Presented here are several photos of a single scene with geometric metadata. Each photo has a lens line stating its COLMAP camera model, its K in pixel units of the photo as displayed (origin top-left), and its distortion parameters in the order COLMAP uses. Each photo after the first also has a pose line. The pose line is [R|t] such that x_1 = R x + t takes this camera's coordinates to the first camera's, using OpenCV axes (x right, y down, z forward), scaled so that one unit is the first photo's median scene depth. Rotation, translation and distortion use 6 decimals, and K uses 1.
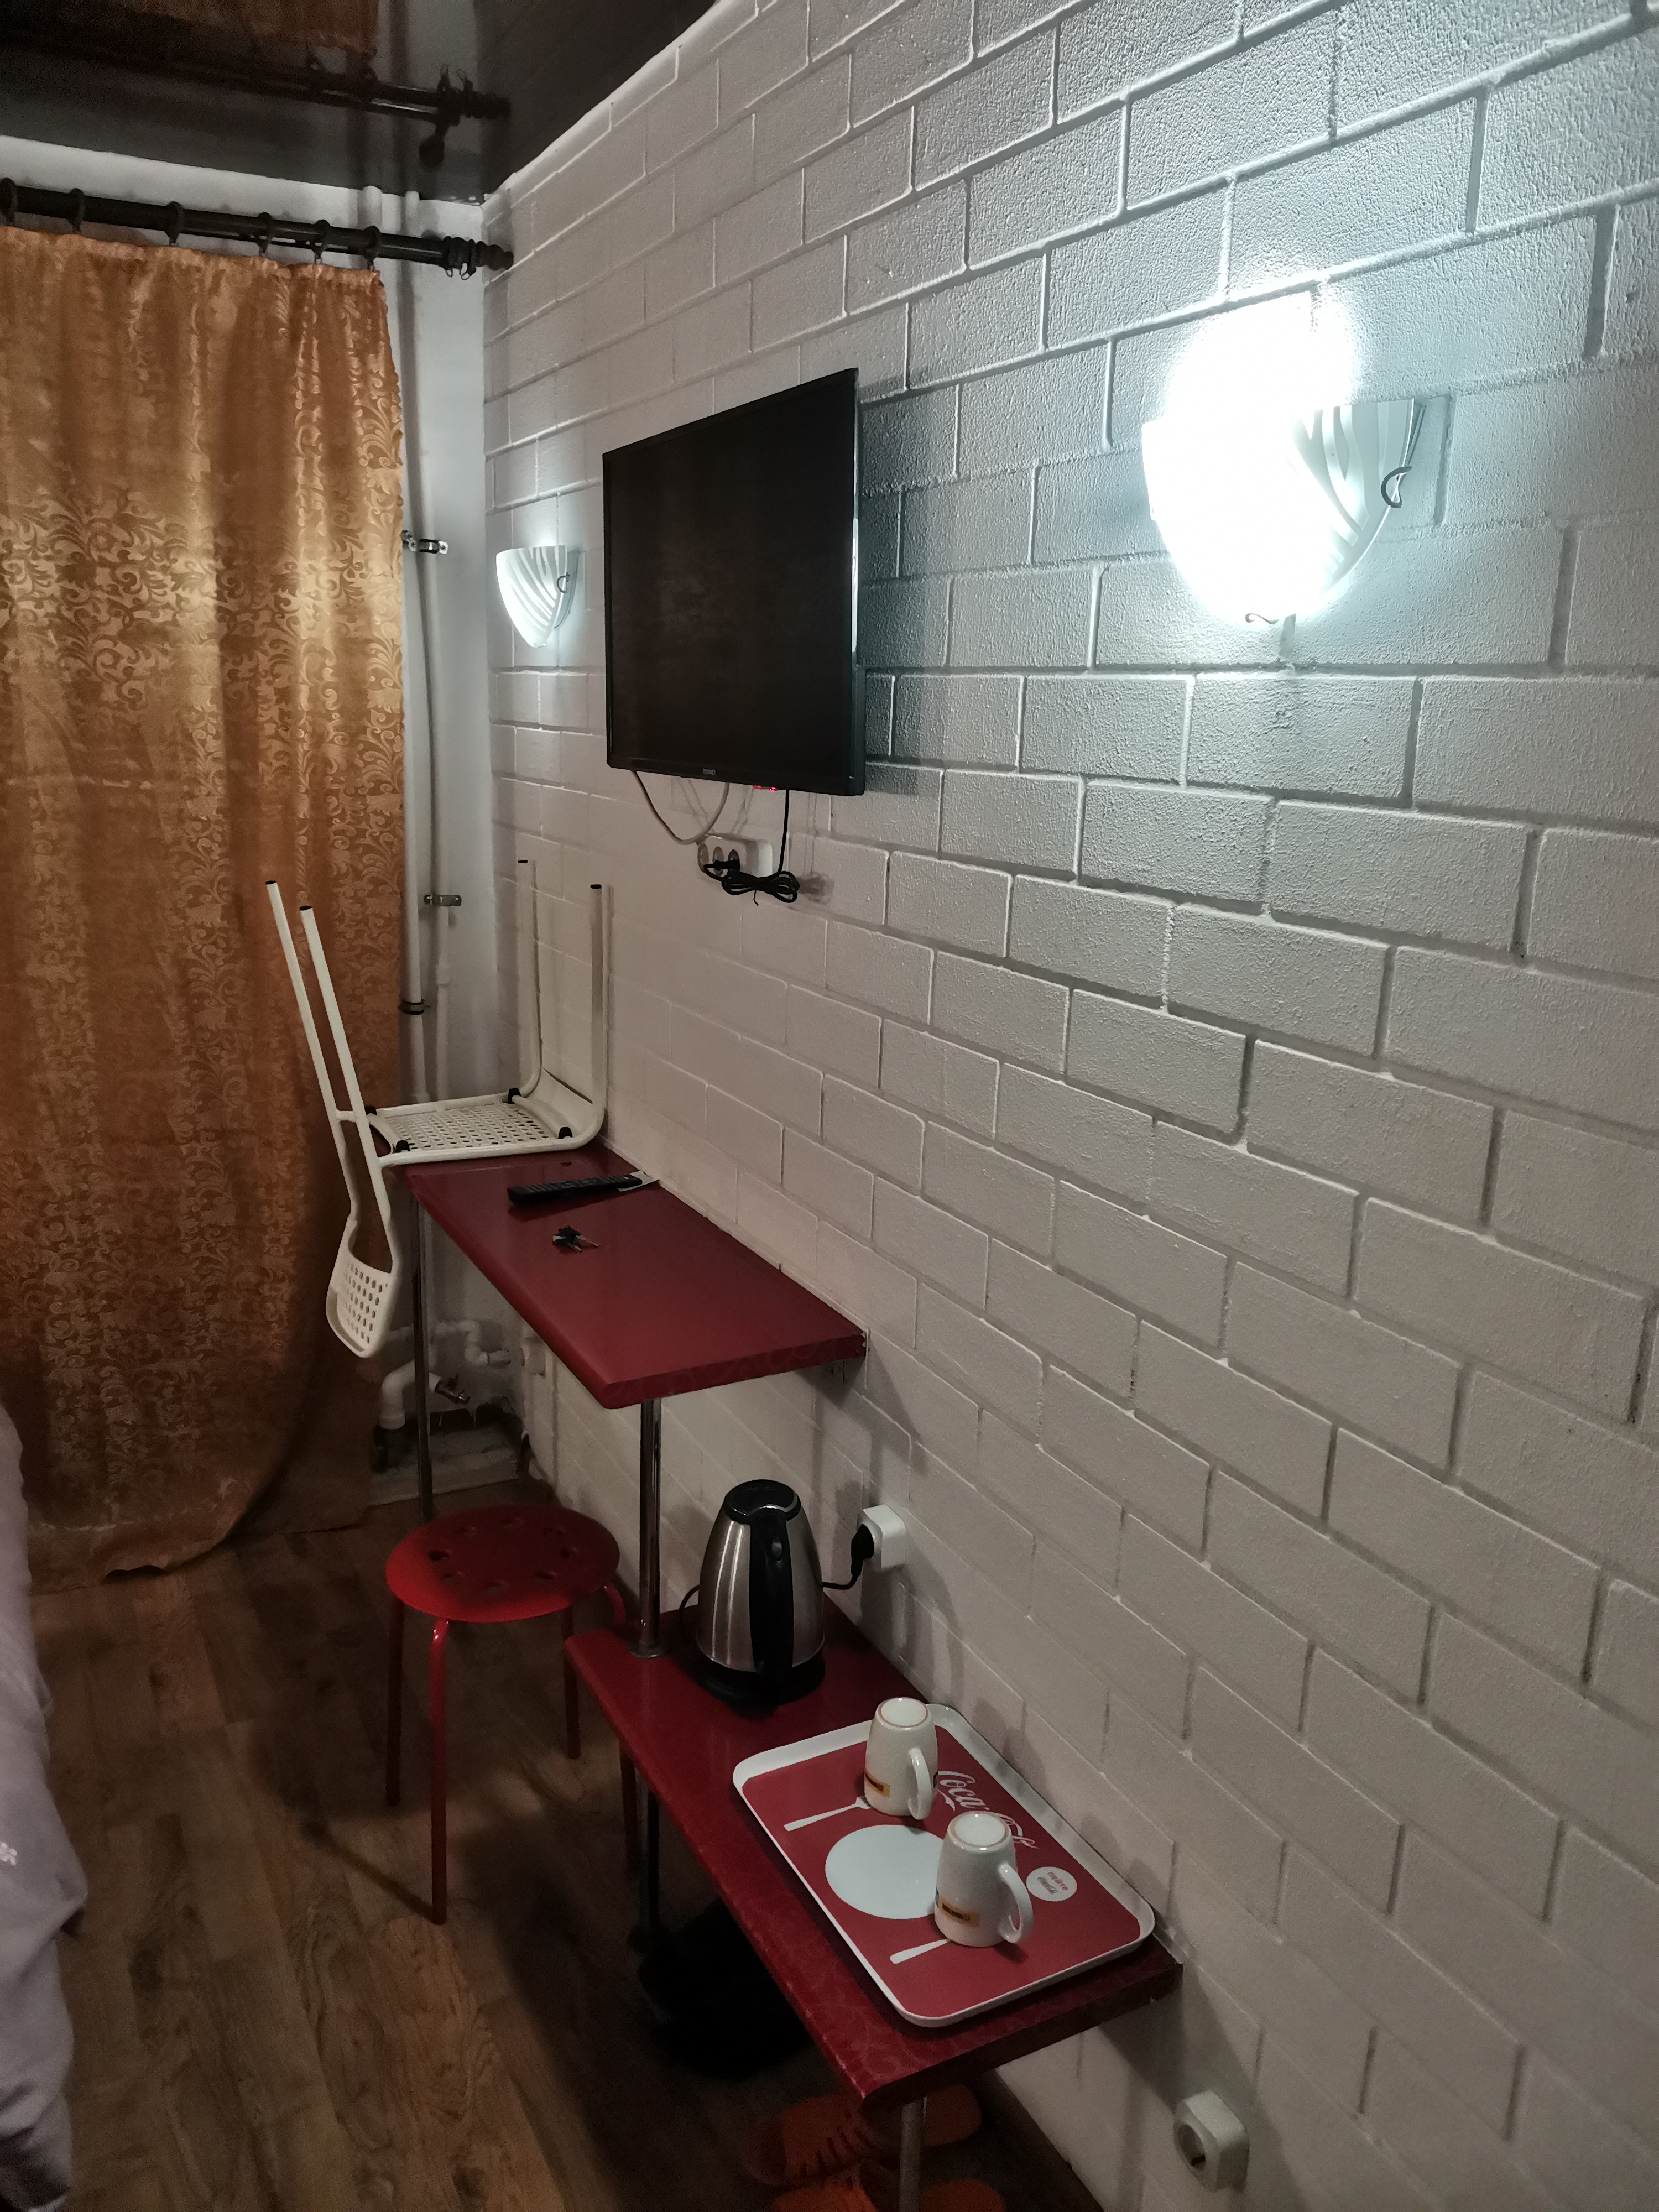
lens RADIAL K [[1700.4, 0, 829.5], [0, 1700.4, 1106.0], [0, 0, 1]] dist [0.001302, -0.043386]
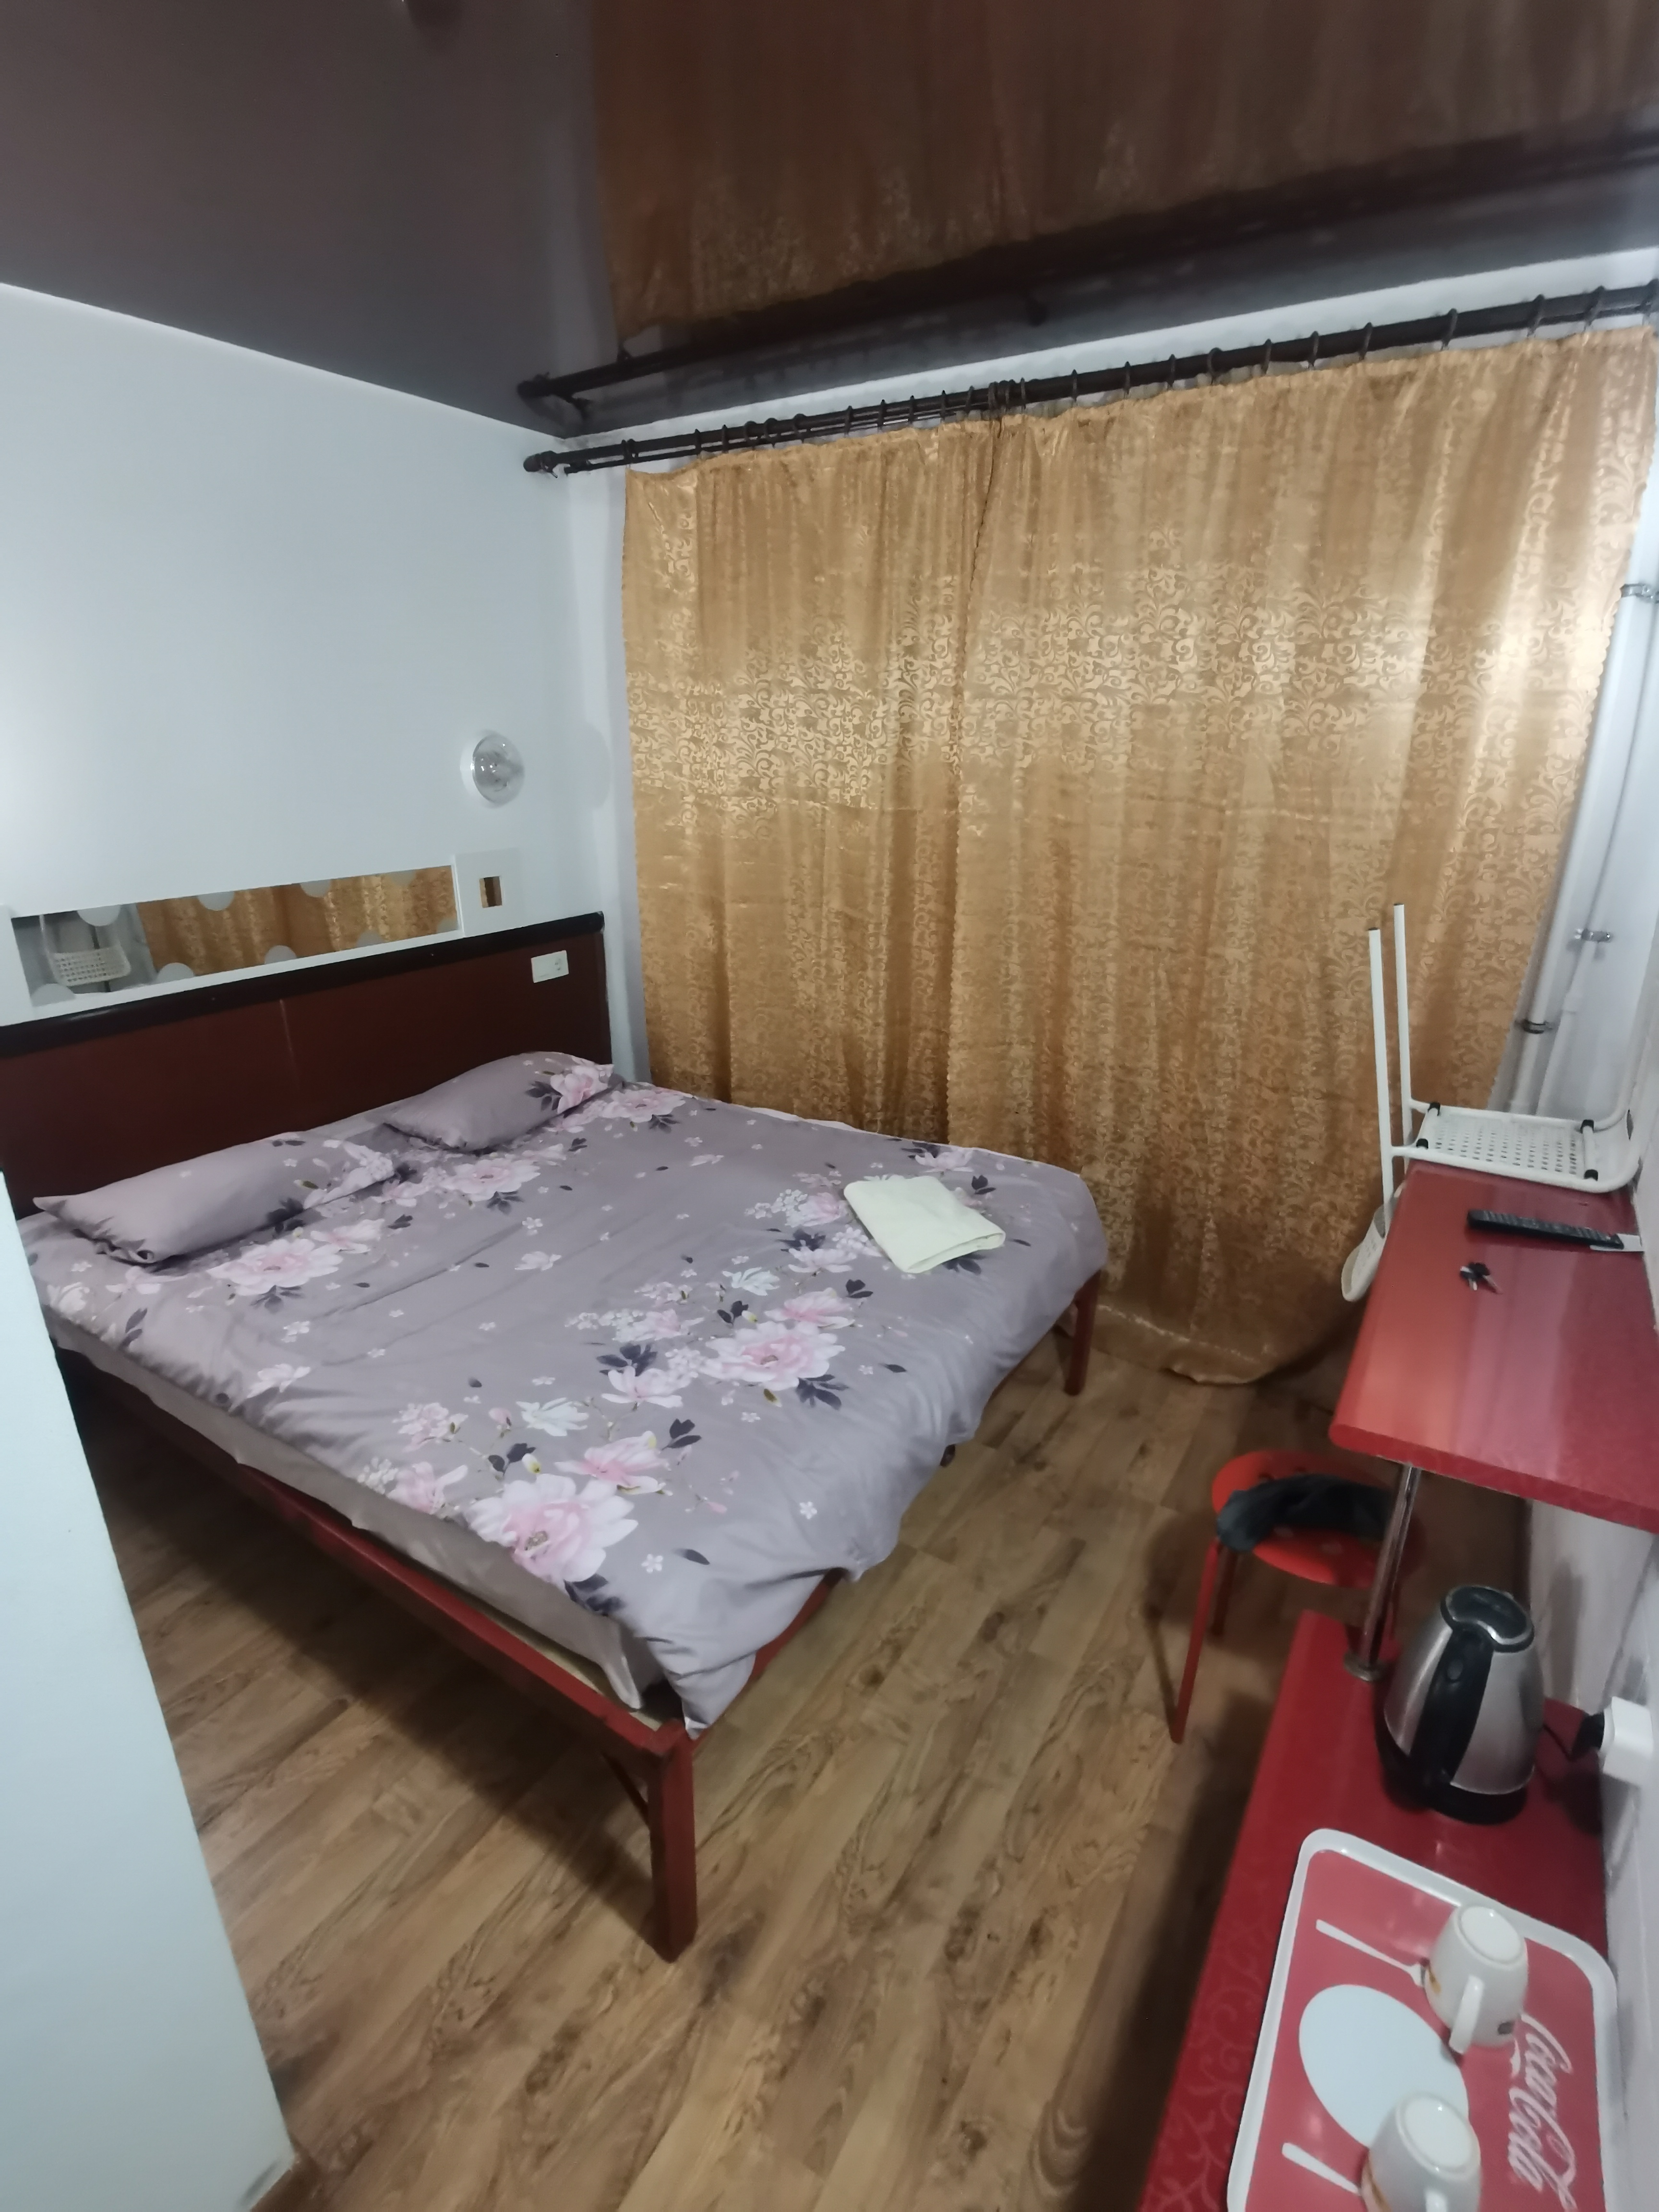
lens RADIAL K [[1087.8, 0, 831.7], [0, 1087.8, 1131.4], [0, 0, 1]] dist [-0.001084, -0.012812]
pose [[0.528965, 0.266249, -0.805796, 0.123514], [-0.180445, 0.963085, 0.199767, -0.057431], [0.829238, 0.039733, 0.557481, 0.239671]]
